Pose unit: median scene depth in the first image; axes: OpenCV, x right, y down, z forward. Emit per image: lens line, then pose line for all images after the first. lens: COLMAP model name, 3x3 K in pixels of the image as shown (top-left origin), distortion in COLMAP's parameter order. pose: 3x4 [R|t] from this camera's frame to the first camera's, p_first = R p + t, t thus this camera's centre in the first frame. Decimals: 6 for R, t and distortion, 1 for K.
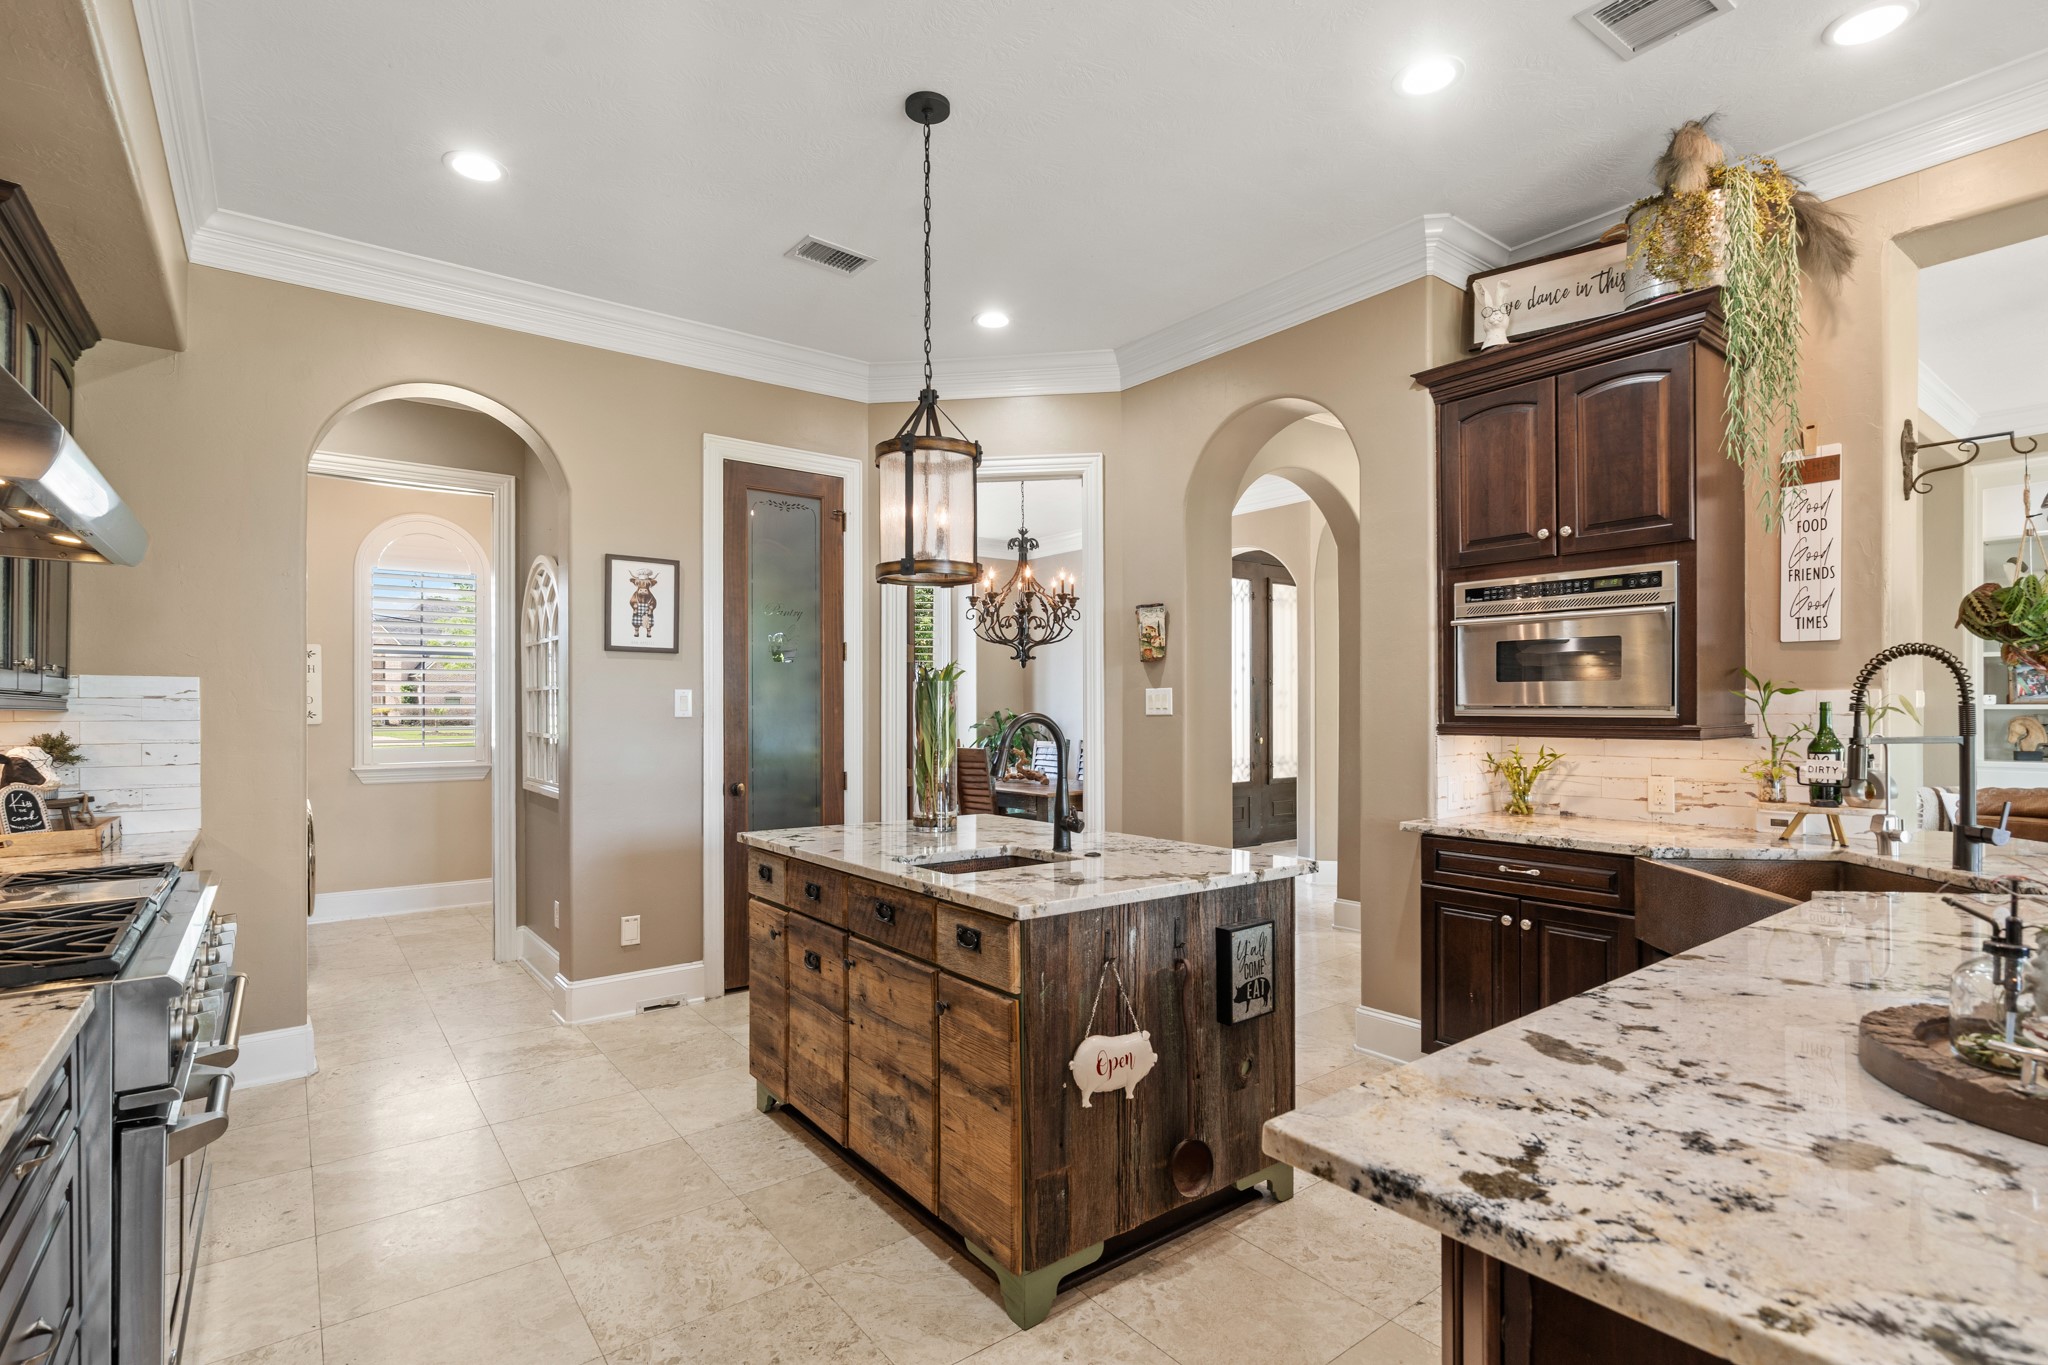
lens RADIAL K [[977.5, 0, 1019.7], [0, 977.5, 702.7], [0, 0, 1]] dist [-0.001023, 0.000102]
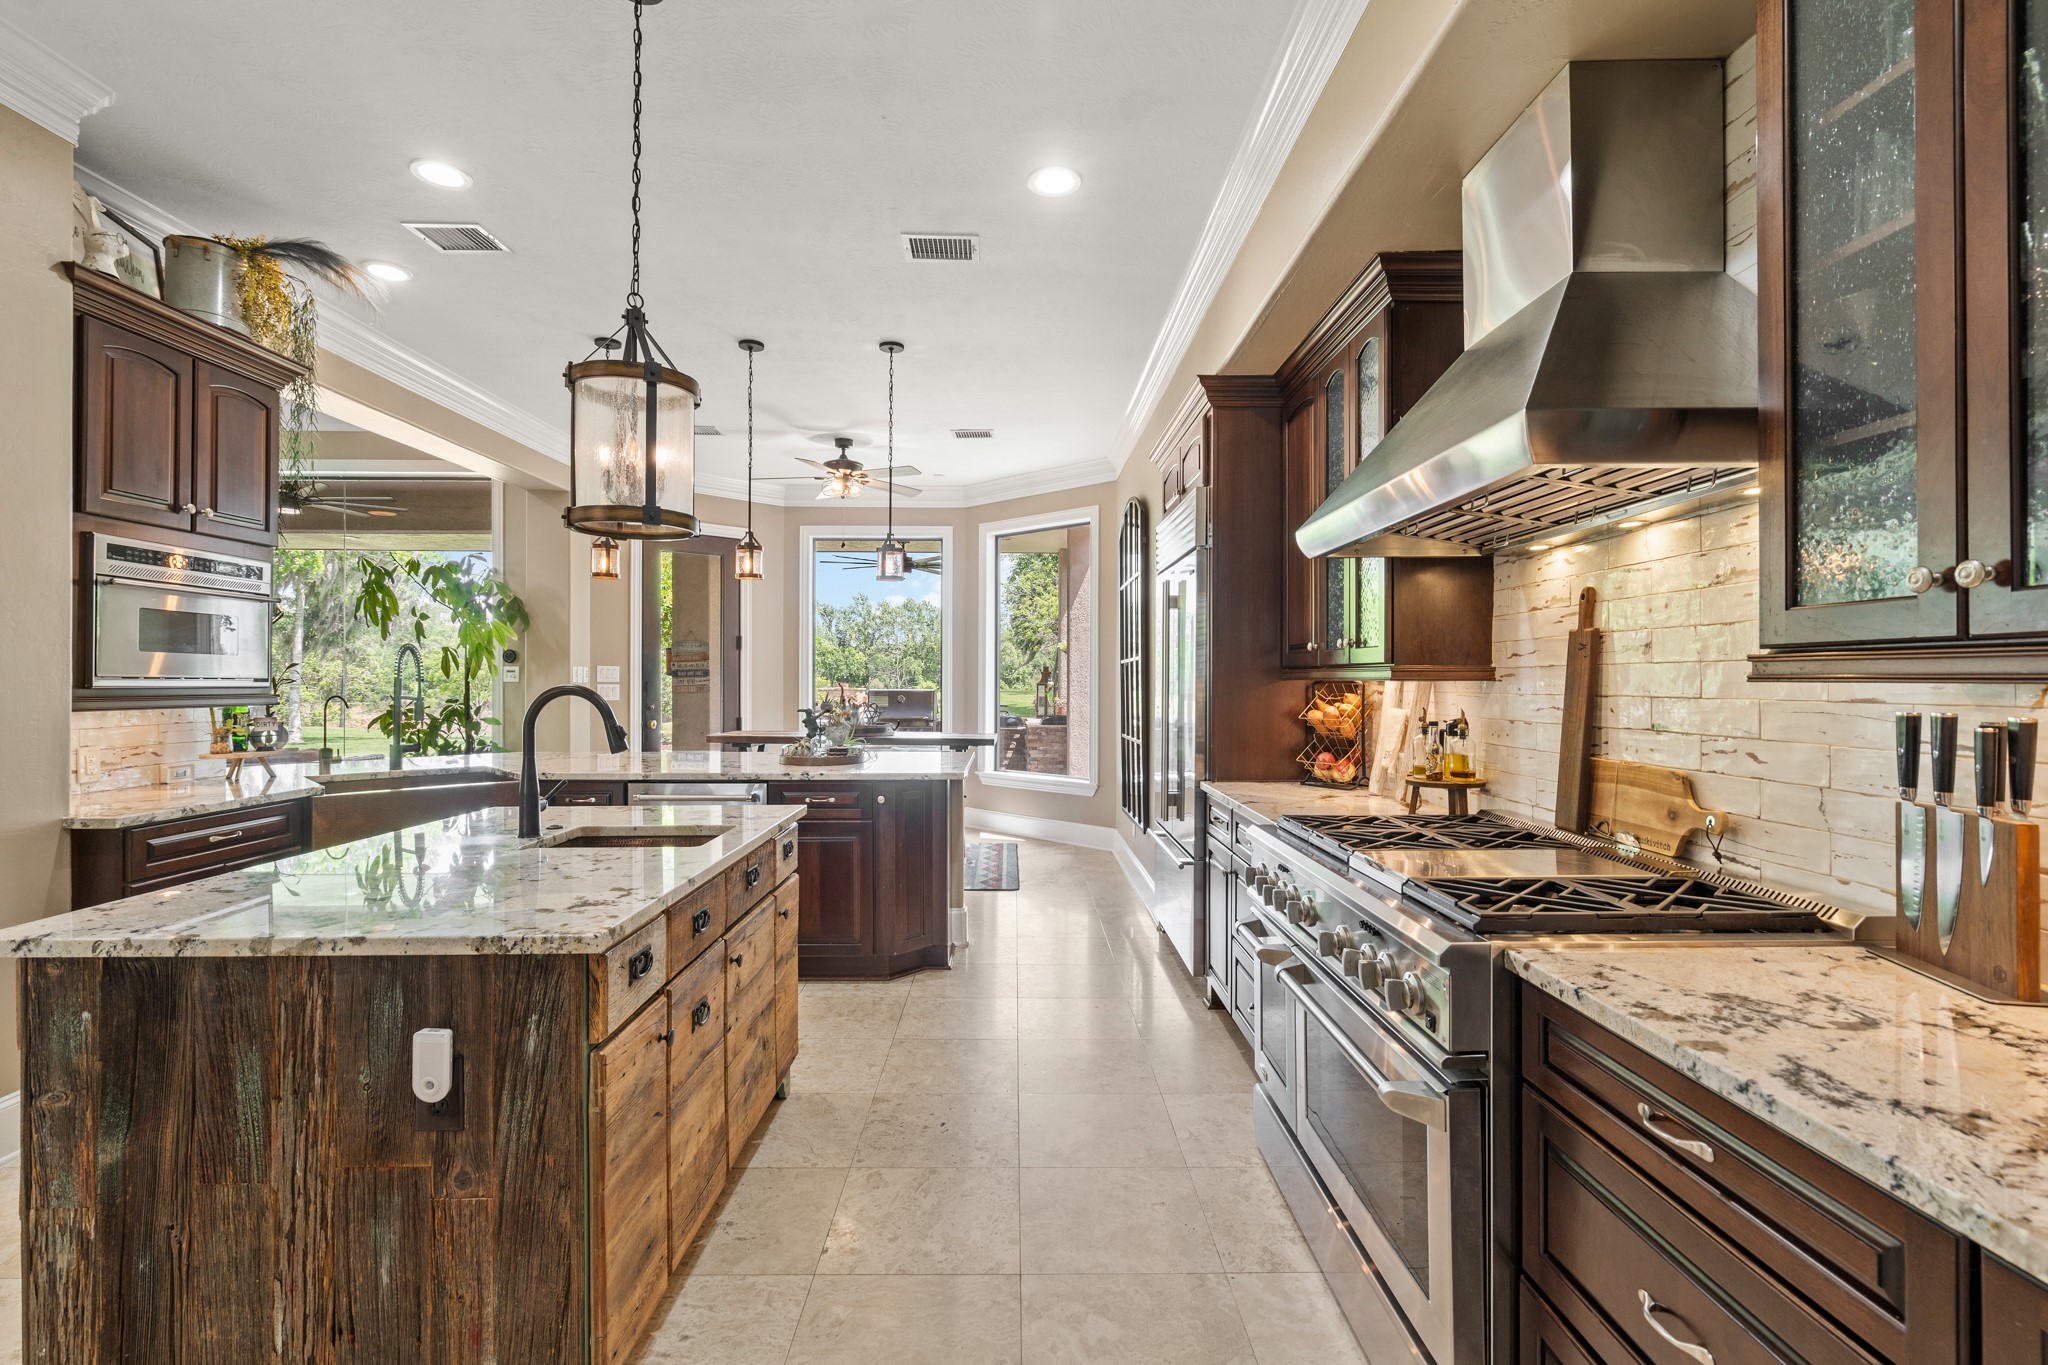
lens RADIAL K [[938.9, 0, 1031.1], [0, 938.9, 677.4], [0, 0, 1]] dist [-0.001502, 0.000430]
pose [[-0.811242, 0.000008, 0.584711, -0.670582], [-0.003829, 0.999978, -0.005326, 0.003928], [-0.584699, -0.006560, -0.811224, 1.148877]]
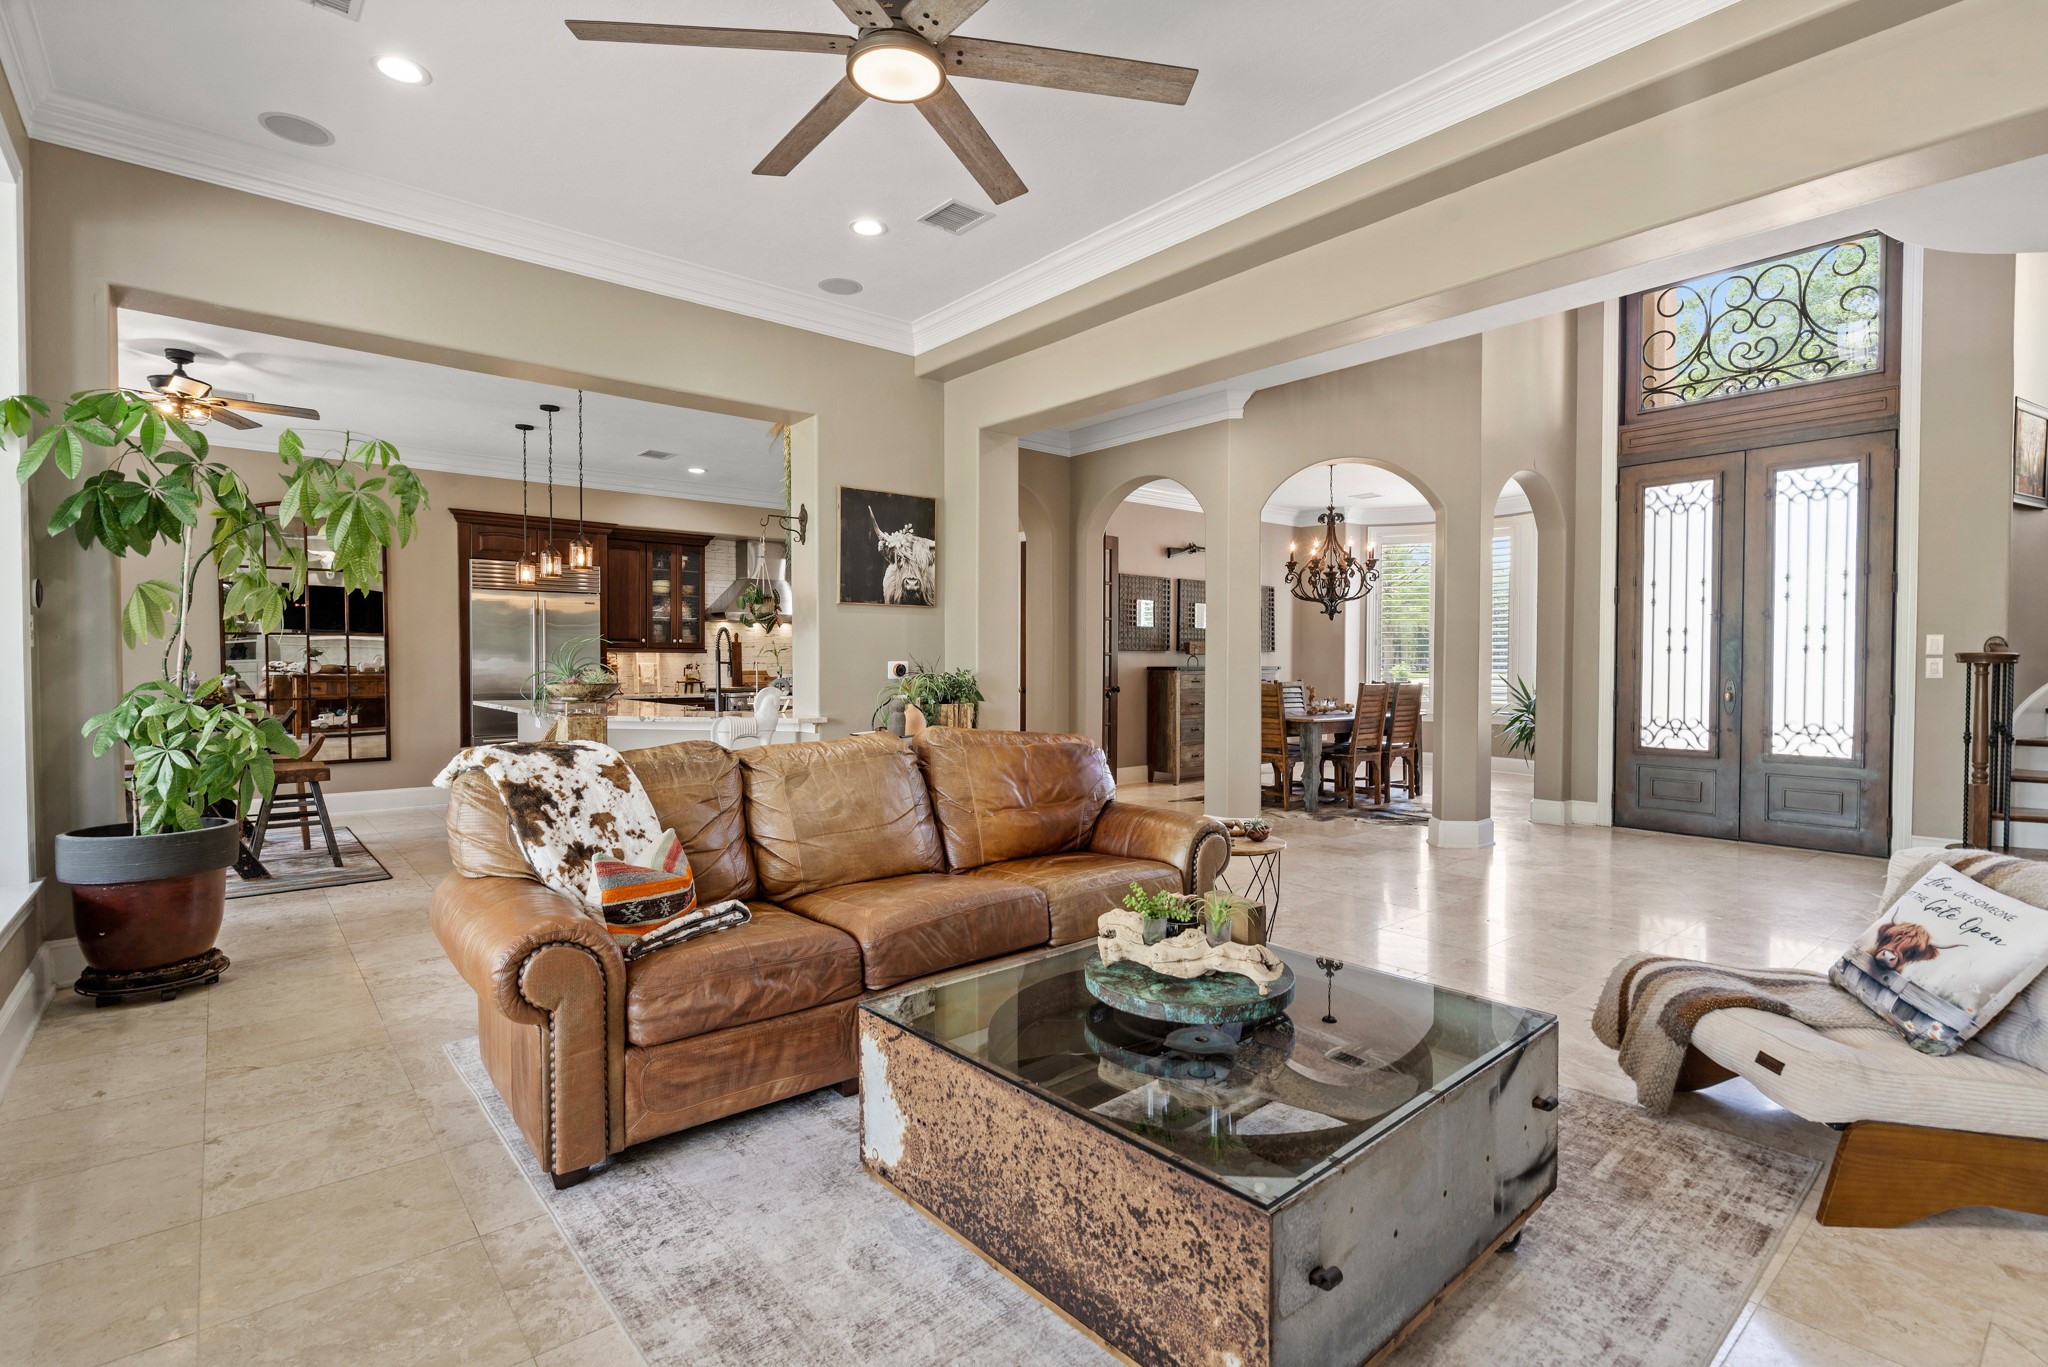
lens RADIAL K [[967.2, 0, 1024.0], [0, 967.2, 683.5], [0, 0, 1]] dist [0.001151, 0.000465]
pose [[0.070949, 0.029850, -0.997033, 2.391486], [0.008435, 0.999498, 0.030524, 0.007083], [0.997444, -0.010575, 0.070662, 1.085425]]
